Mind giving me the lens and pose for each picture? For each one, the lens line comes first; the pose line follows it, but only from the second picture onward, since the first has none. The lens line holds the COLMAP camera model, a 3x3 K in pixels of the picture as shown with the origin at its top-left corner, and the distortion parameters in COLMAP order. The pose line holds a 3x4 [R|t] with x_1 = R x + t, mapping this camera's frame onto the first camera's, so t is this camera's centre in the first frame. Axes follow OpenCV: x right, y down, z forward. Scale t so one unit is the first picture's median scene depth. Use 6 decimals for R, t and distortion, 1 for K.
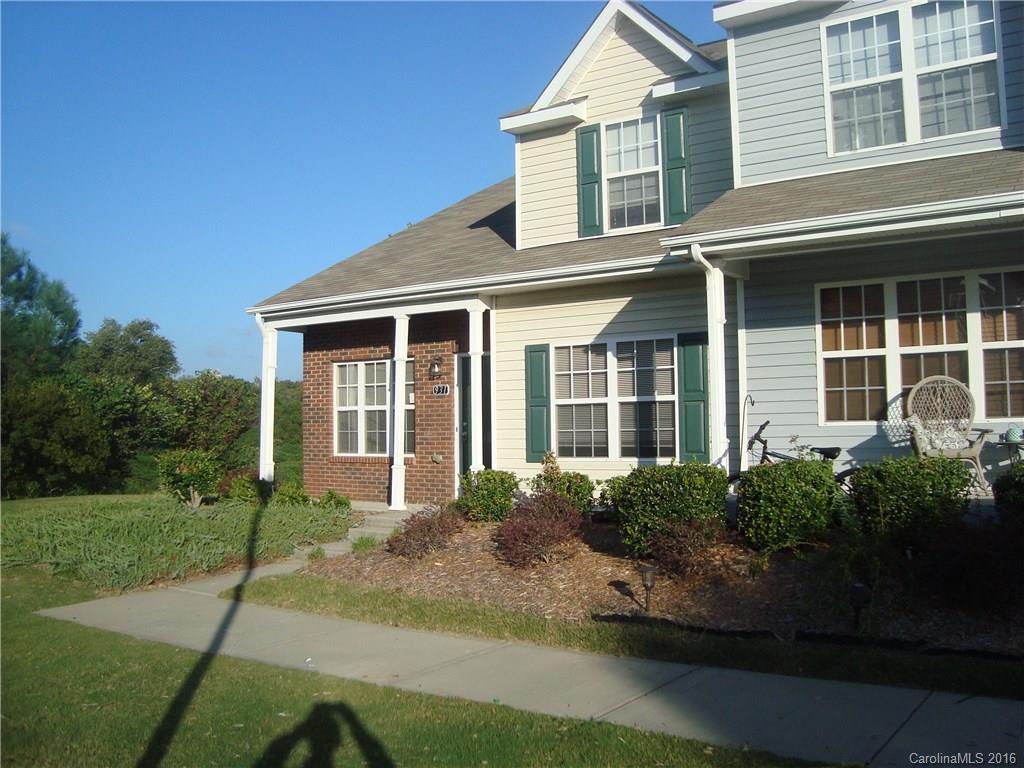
lens RADIAL K [[984.5, 0, 512.0], [0, 984.5, 384.0], [0, 0, 1]] dist [-0.140529, 0.009426]
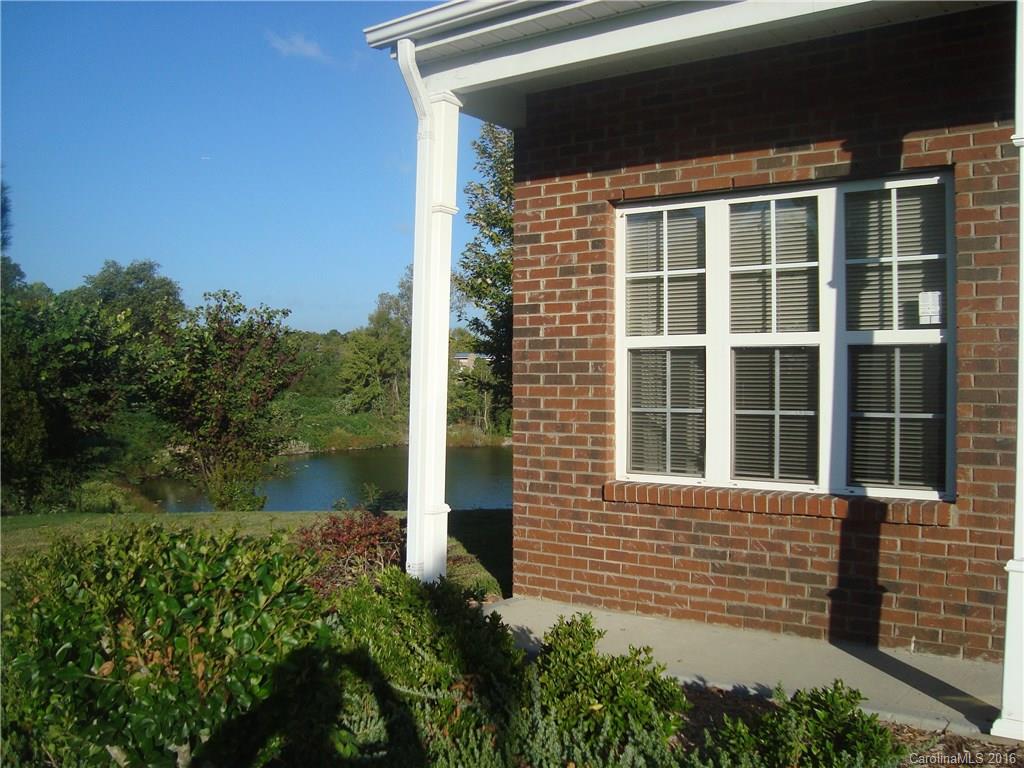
lens RADIAL K [[984.5, 0, 512.0], [0, 984.5, 384.0], [0, 0, 1]] dist [-0.140529, 0.009426]
pose [[0.999922, 0.009949, -0.007569, -0.215515], [-0.009578, 0.998822, 0.047580, 0.023664], [0.008033, -0.047504, 0.998839, 0.657768]]
